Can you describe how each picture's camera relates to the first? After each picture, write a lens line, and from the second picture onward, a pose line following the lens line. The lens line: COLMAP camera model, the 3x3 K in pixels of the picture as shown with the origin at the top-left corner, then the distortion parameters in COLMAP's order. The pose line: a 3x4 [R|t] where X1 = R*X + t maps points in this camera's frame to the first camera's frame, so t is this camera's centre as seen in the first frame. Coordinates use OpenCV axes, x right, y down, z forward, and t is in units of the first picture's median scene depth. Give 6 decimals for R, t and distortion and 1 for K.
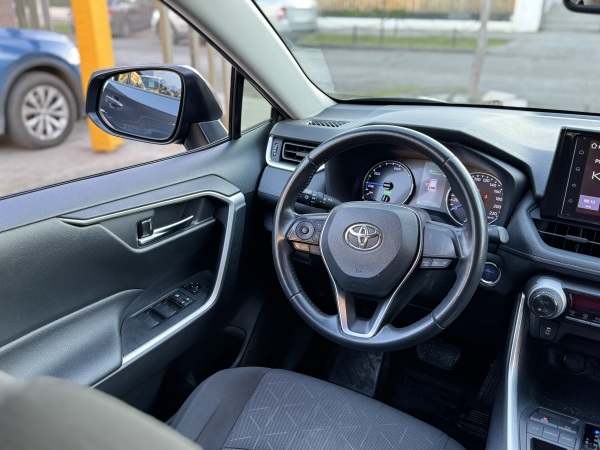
lens RADIAL K [[570.1, 0, 297.7], [0, 570.1, 224.4], [0, 0, 1]] dist [-0.004706, 0.000000]
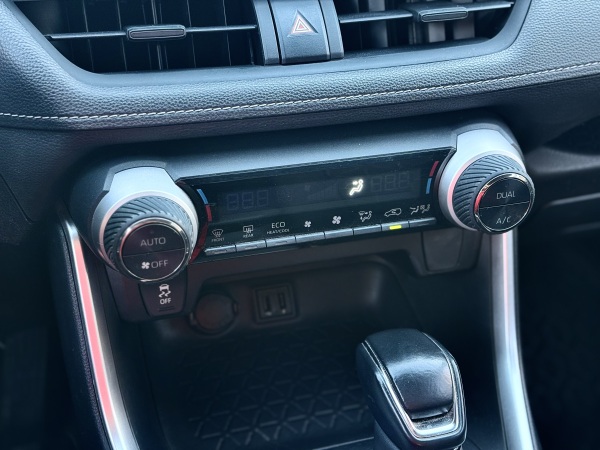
lens RADIAL K [[847.2, 0, 294.1], [0, 847.2, 226.5], [0, 0, 1]] dist [0.113414, 0.000000]
pose [[0.670153, -0.415066, 0.615317, 0.176115], [0.242814, 0.906003, 0.346698, -0.027956], [-0.701382, -0.082934, 0.707945, 0.567112]]
